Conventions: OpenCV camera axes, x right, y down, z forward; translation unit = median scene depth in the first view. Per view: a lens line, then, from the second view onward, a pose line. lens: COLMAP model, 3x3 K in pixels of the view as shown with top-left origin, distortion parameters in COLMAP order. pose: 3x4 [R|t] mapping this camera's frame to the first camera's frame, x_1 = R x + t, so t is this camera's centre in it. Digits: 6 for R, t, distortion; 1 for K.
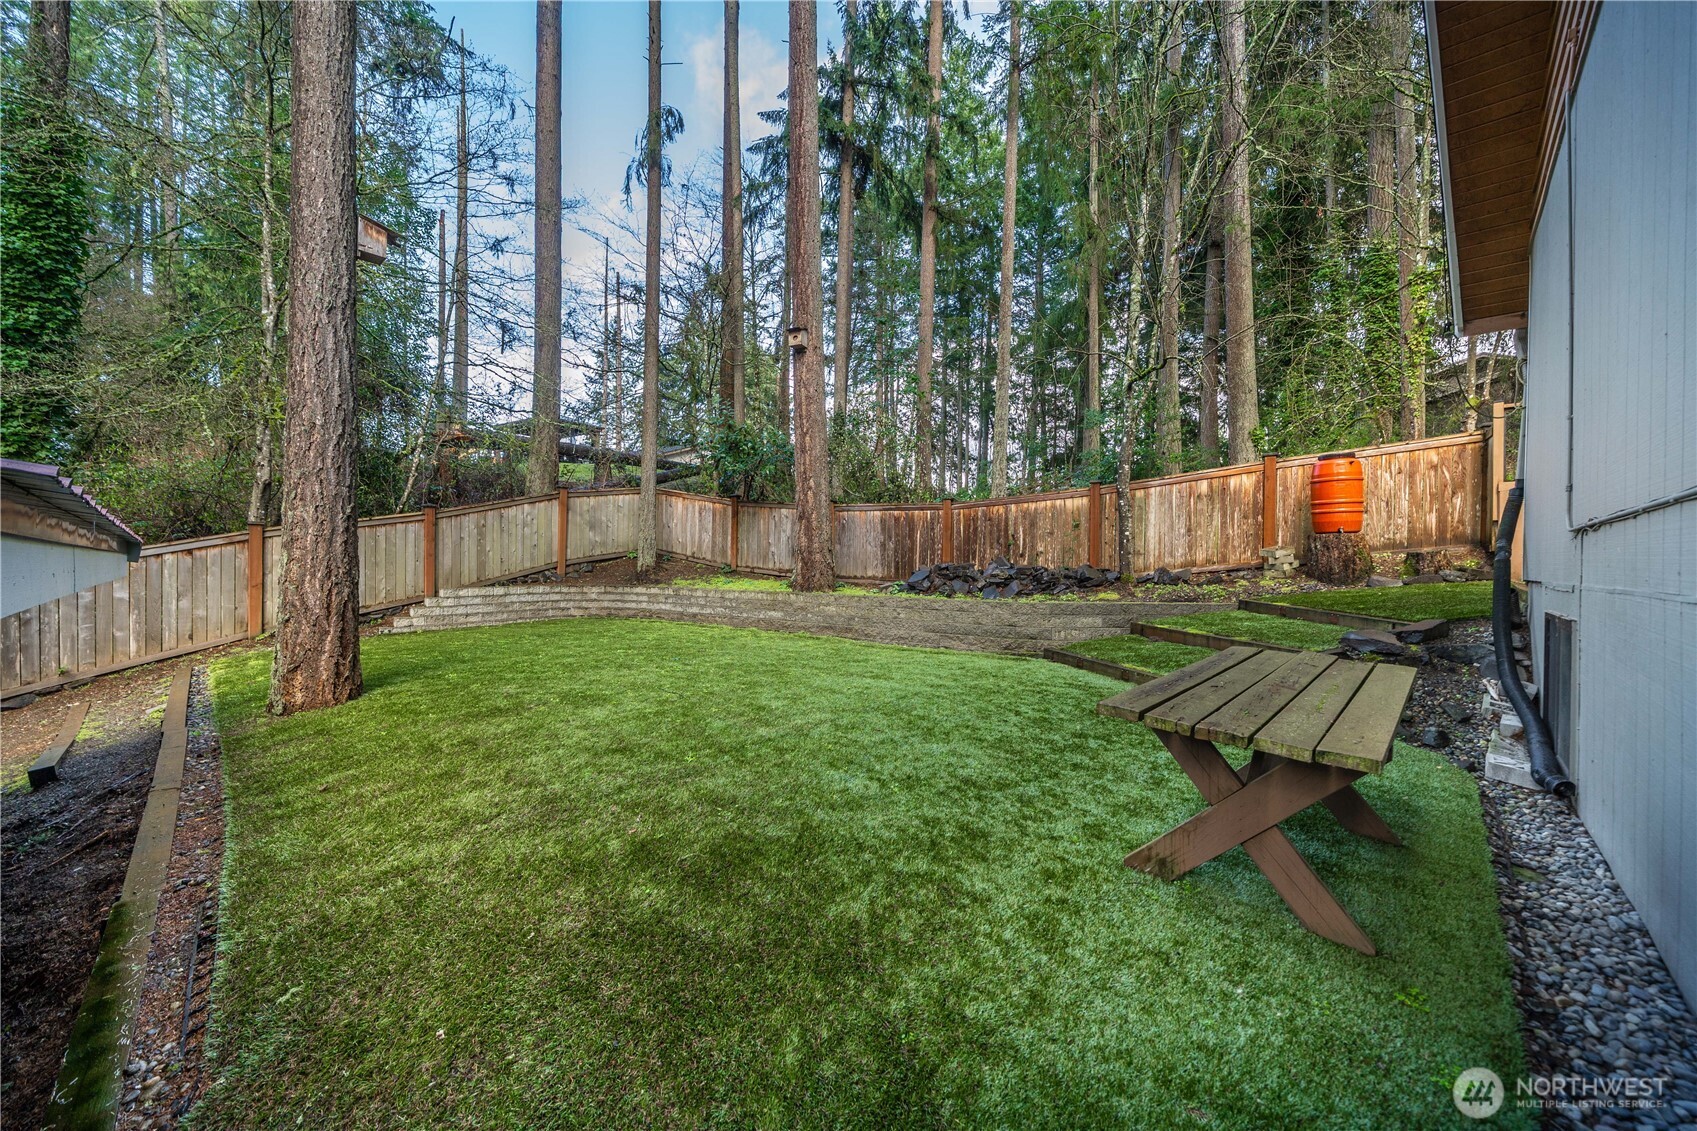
lens RADIAL K [[638.4, 0, 848.5], [0, 638.4, 565.5], [0, 0, 1]] dist [0.000059, -0.000003]
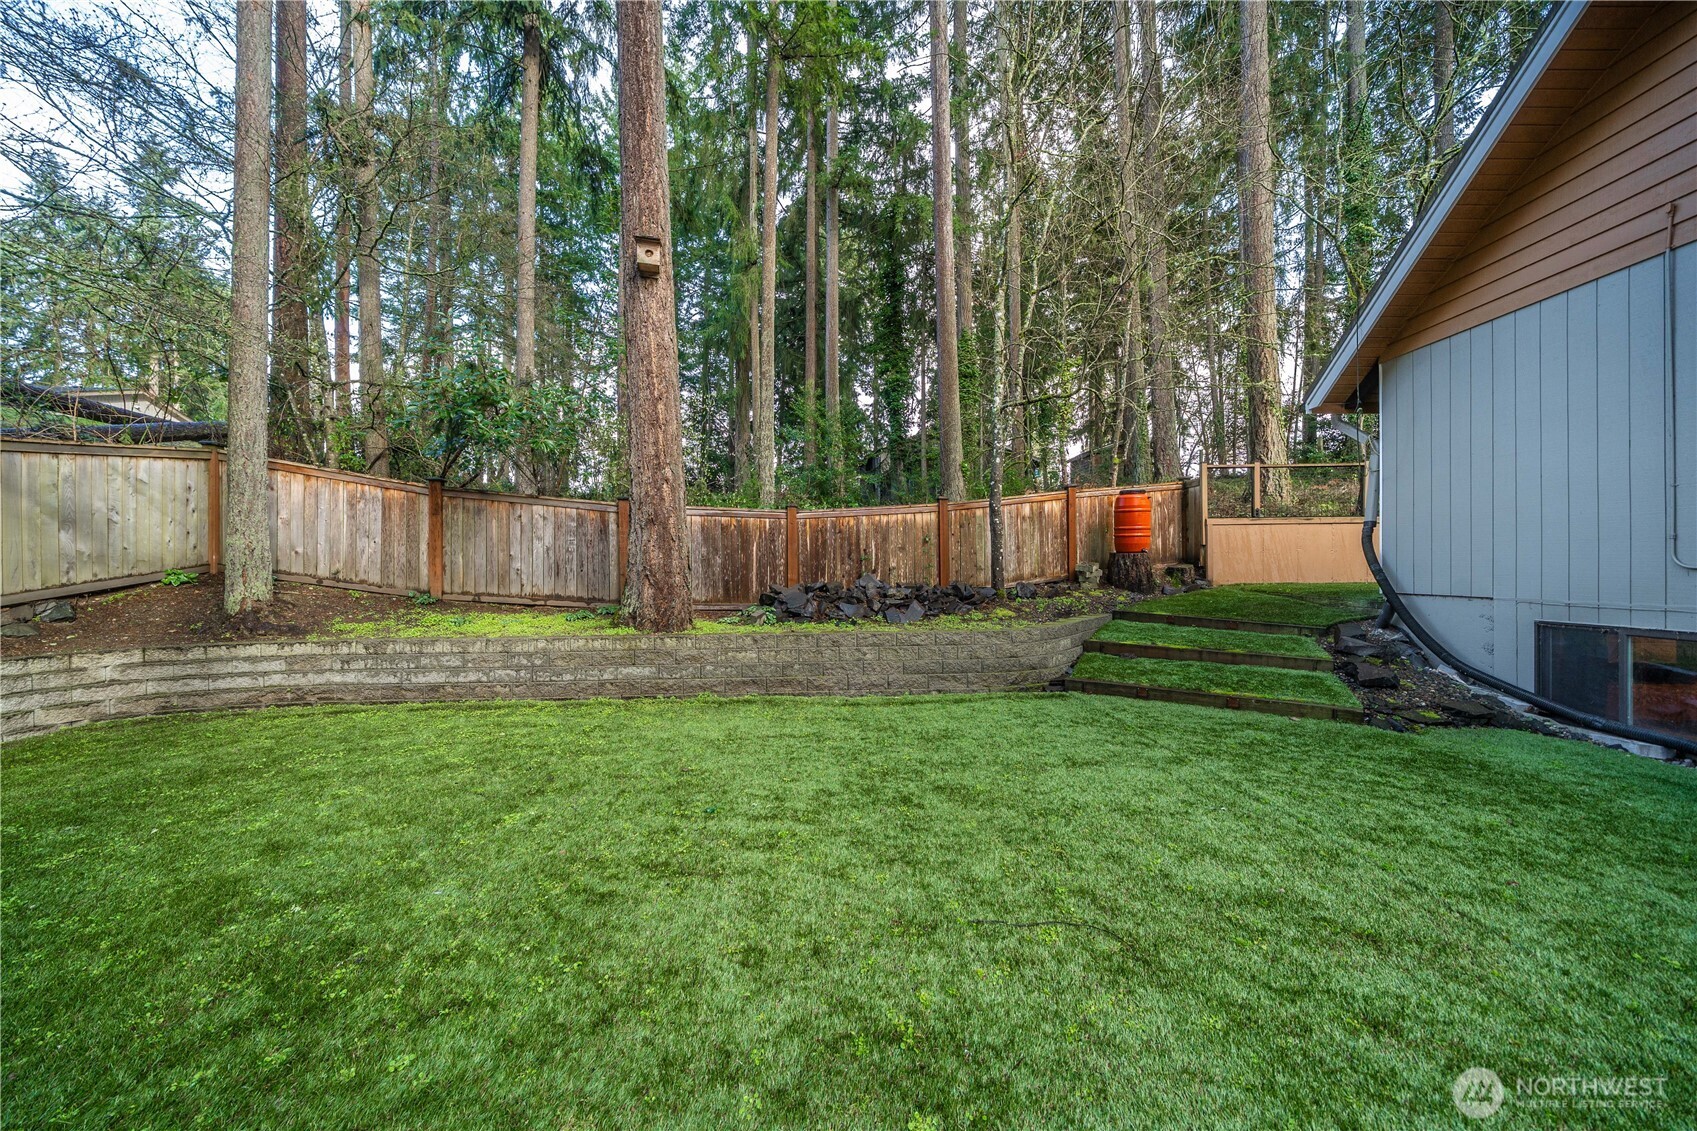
lens RADIAL K [[575.4, 0, 848.5], [0, 575.4, 565.5], [0, 0, 1]] dist [-0.000563, -0.000094]
pose [[0.751079, -0.011672, 0.660109, -0.287686], [0.014150, 0.999899, 0.001580, -0.024179], [-0.660060, 0.008154, 0.751168, 0.361172]]
